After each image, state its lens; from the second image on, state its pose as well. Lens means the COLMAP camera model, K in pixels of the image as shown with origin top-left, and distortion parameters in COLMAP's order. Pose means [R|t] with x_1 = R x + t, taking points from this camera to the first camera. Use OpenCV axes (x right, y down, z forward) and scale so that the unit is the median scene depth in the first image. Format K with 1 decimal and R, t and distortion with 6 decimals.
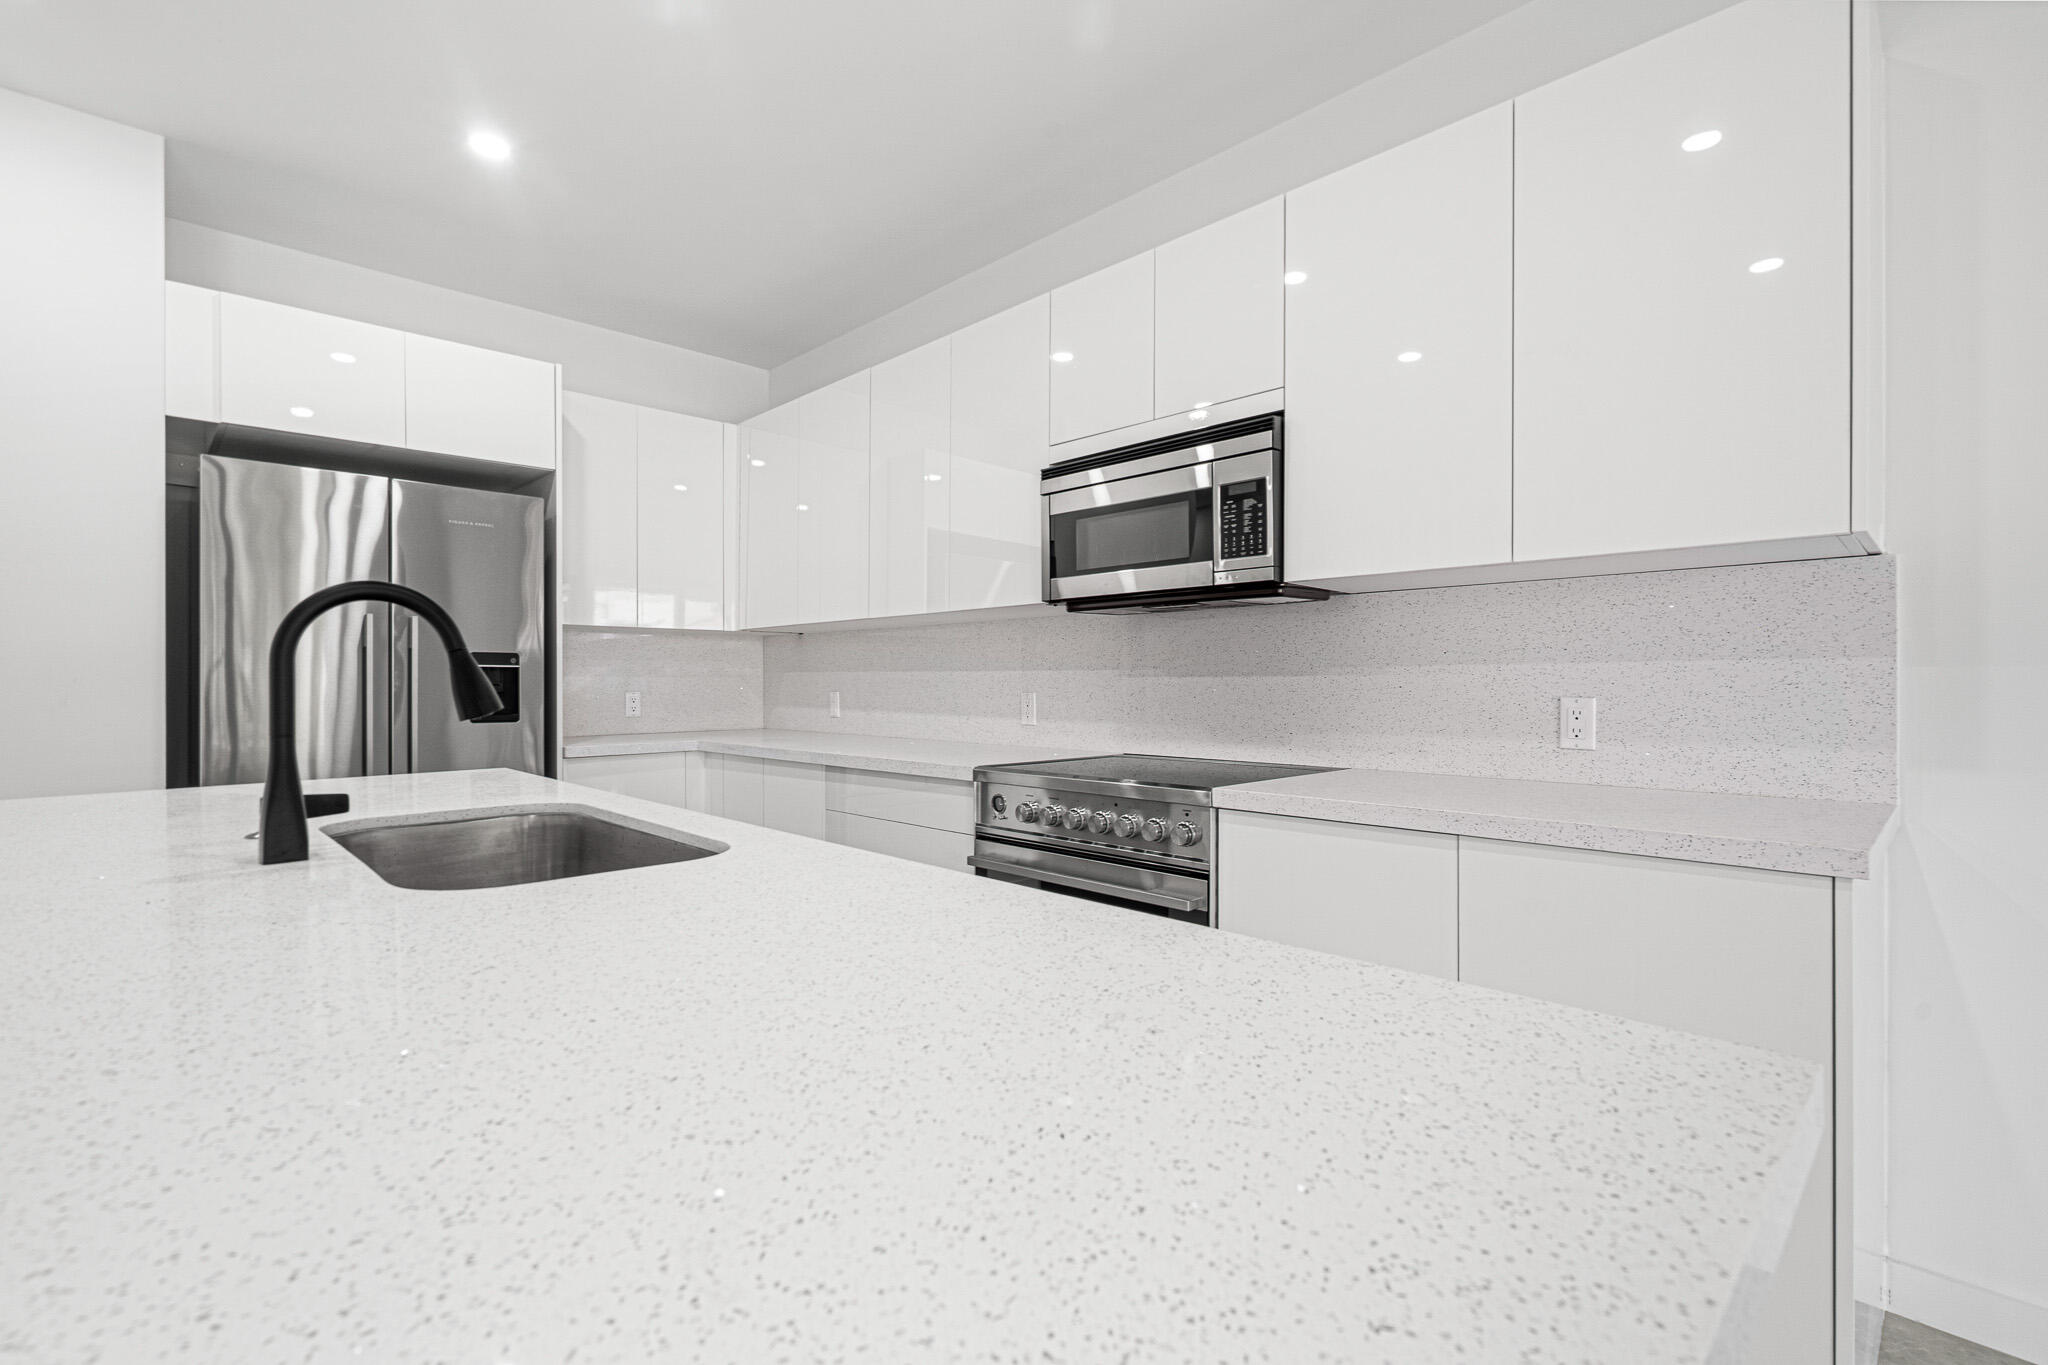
lens RADIAL K [[959.4, 0, 1038.3], [0, 959.4, 683.1], [0, 0, 1]] dist [-0.000200, 0.000338]
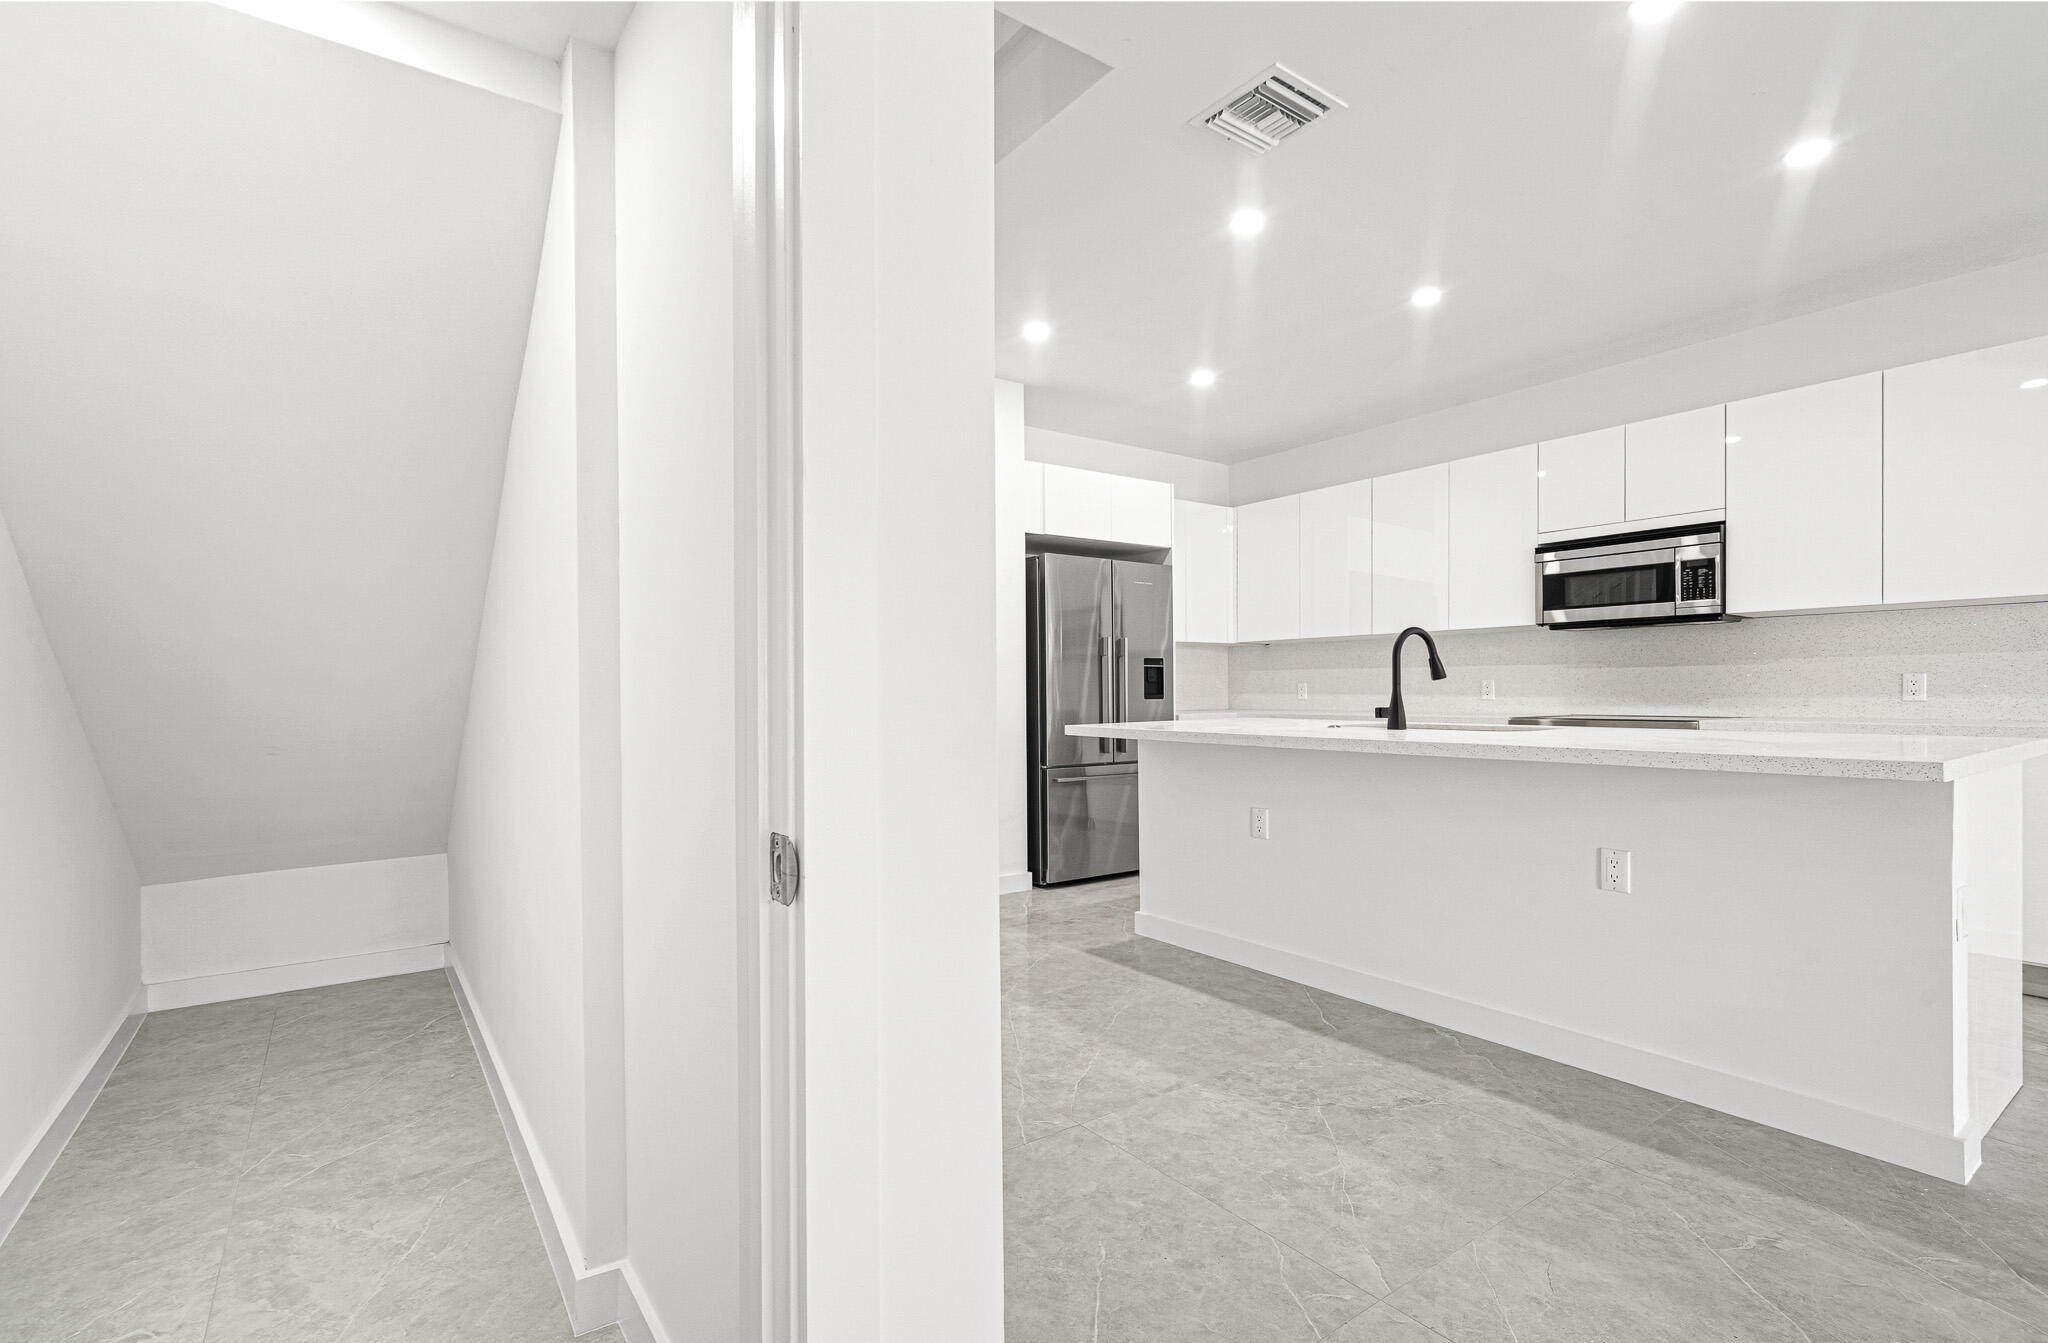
lens RADIAL K [[919.8, 0, 1014.0], [0, 919.8, 695.7], [0, 0, 1]] dist [0.002192, 0.000115]
pose [[0.985588, -0.003041, -0.169137, -0.702743], [0.003913, 0.999981, 0.004824, 0.035158], [0.169119, -0.005417, 0.985581, -0.871348]]
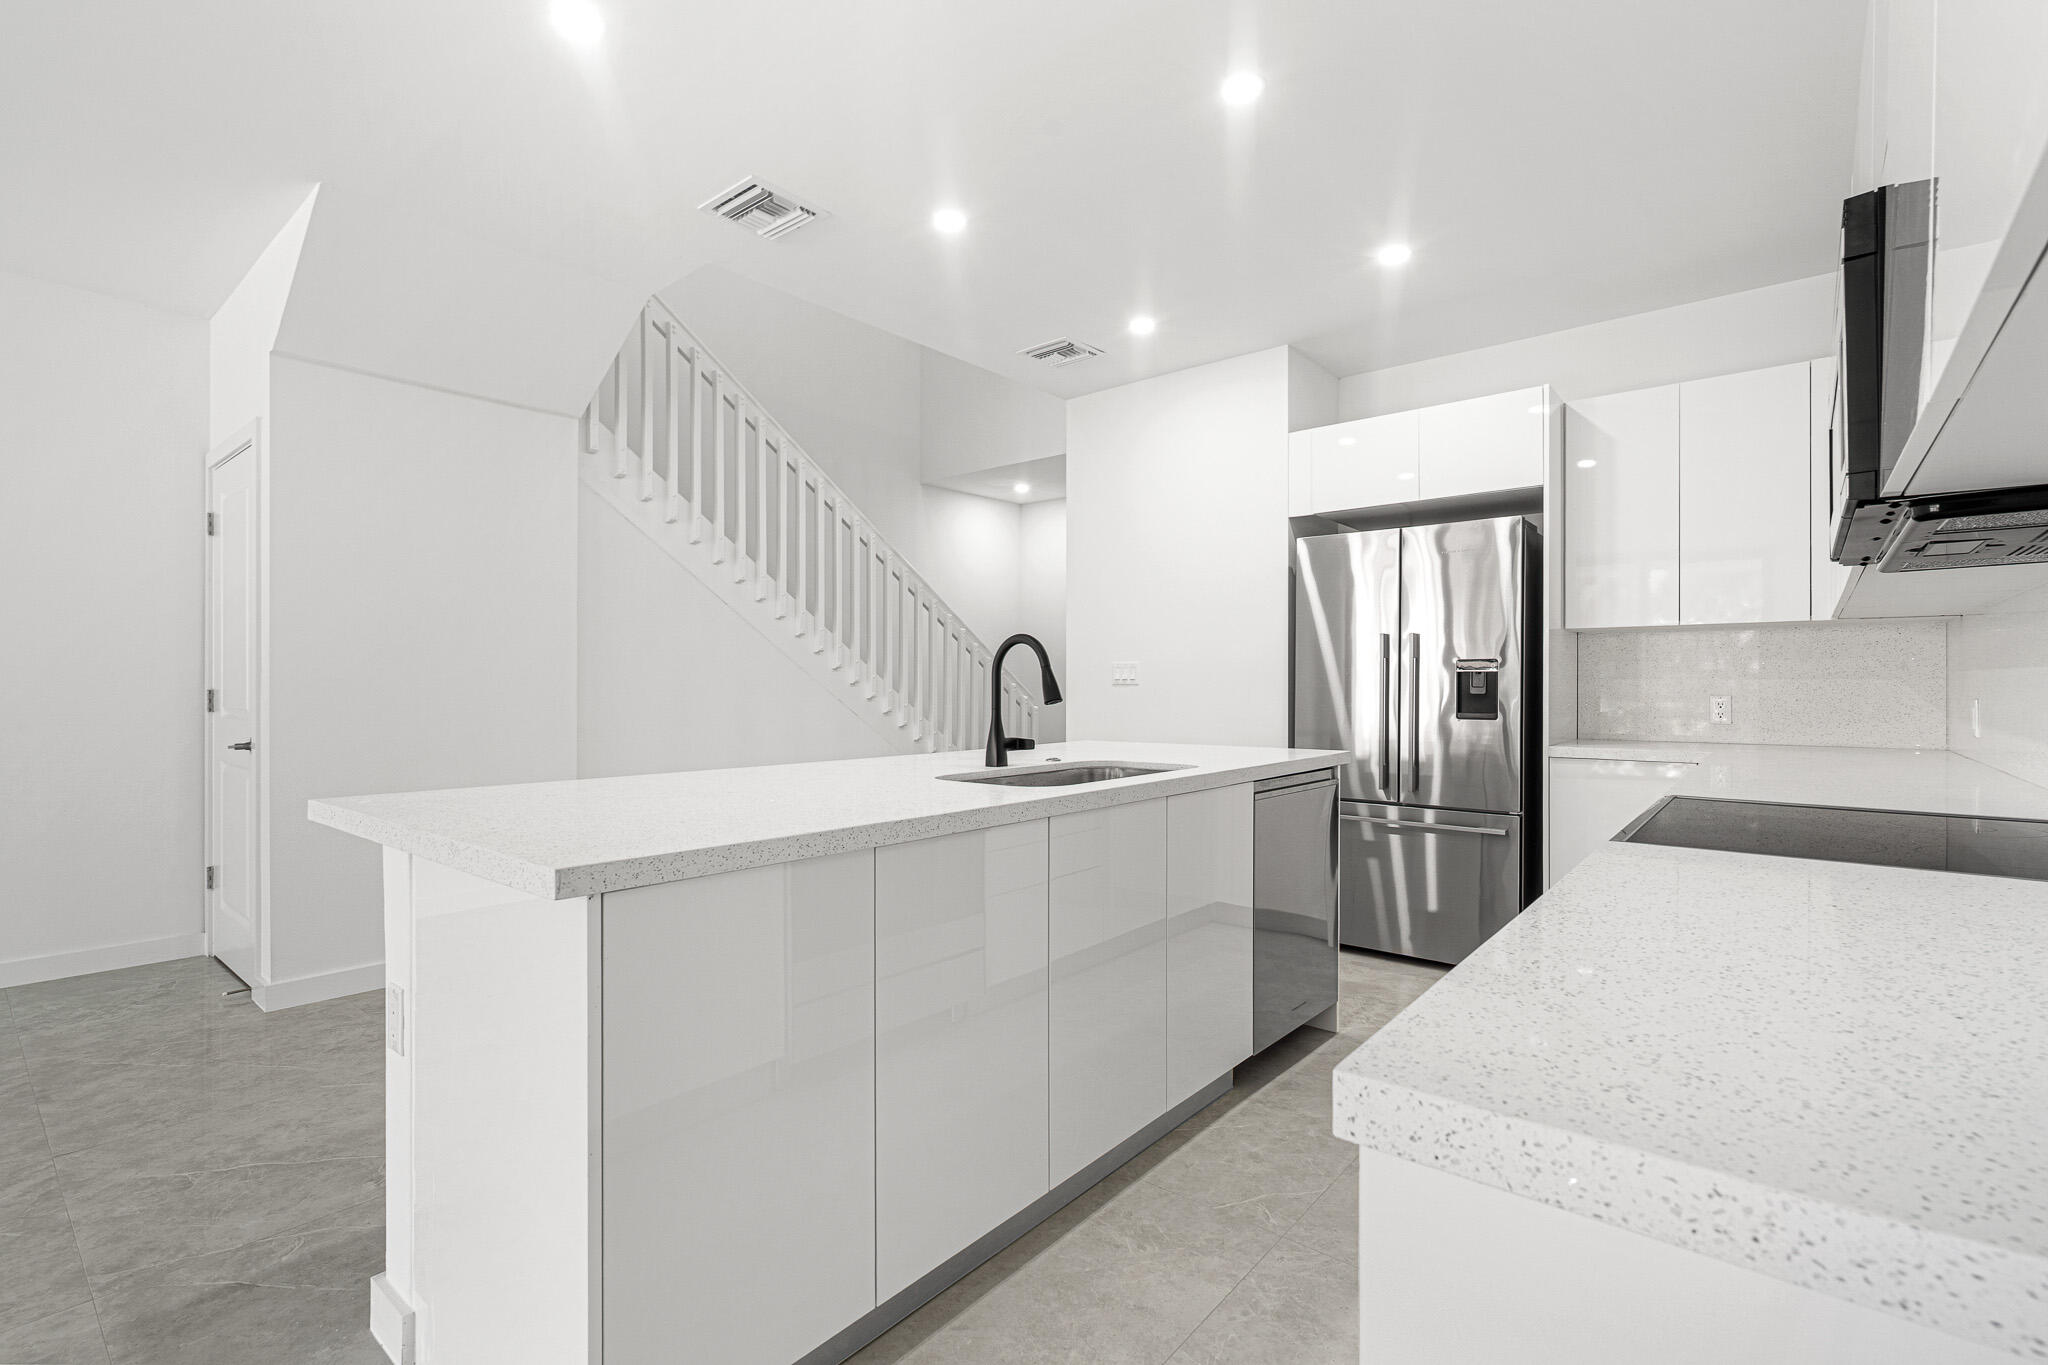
lens RADIAL K [[959.4, 0, 1038.3], [0, 959.4, 683.1], [0, 0, 1]] dist [-0.000200, 0.000338]
pose [[0.072479, 0.000608, -0.997370, 0.726826], [-0.002013, 0.999998, 0.000463, -0.002932], [0.997368, 0.001974, 0.072480, 0.512972]]
